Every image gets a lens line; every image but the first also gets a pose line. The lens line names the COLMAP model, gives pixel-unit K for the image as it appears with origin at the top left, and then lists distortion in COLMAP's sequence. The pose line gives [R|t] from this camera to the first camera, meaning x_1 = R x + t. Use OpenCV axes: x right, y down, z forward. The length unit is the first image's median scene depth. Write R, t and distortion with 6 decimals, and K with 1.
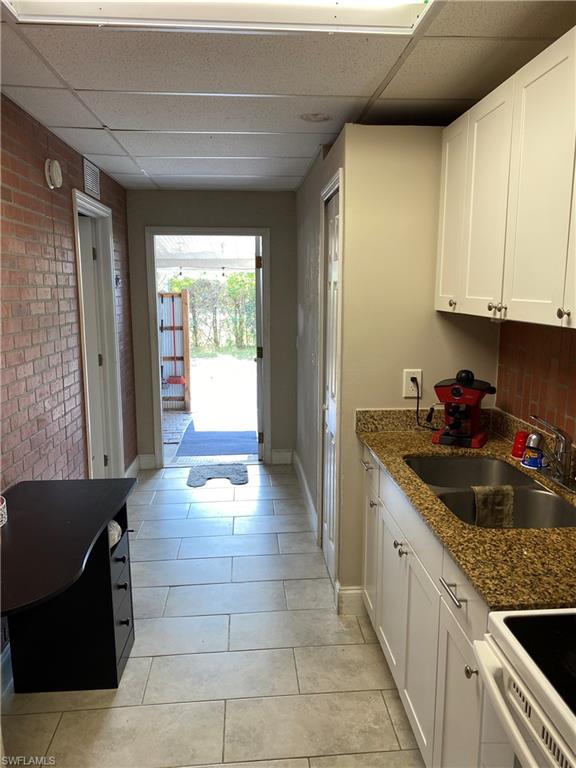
lens RADIAL K [[584.1, 0, 286.3], [0, 584.1, 388.4], [0, 0, 1]] dist [0.025069, -0.027673]
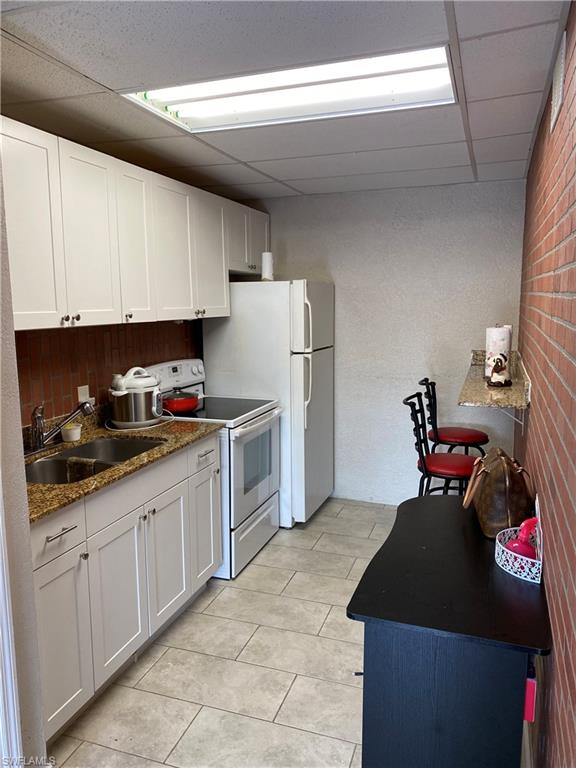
lens RADIAL K [[584.1, 0, 285.5], [0, 584.1, 382.4], [0, 0, 1]] dist [0.025069, -0.027673]
pose [[-0.919850, -0.047320, 0.389406, -0.503630], [0.074481, 0.953571, 0.291814, -0.307757], [-0.385135, 0.297428, -0.873618, 1.771915]]
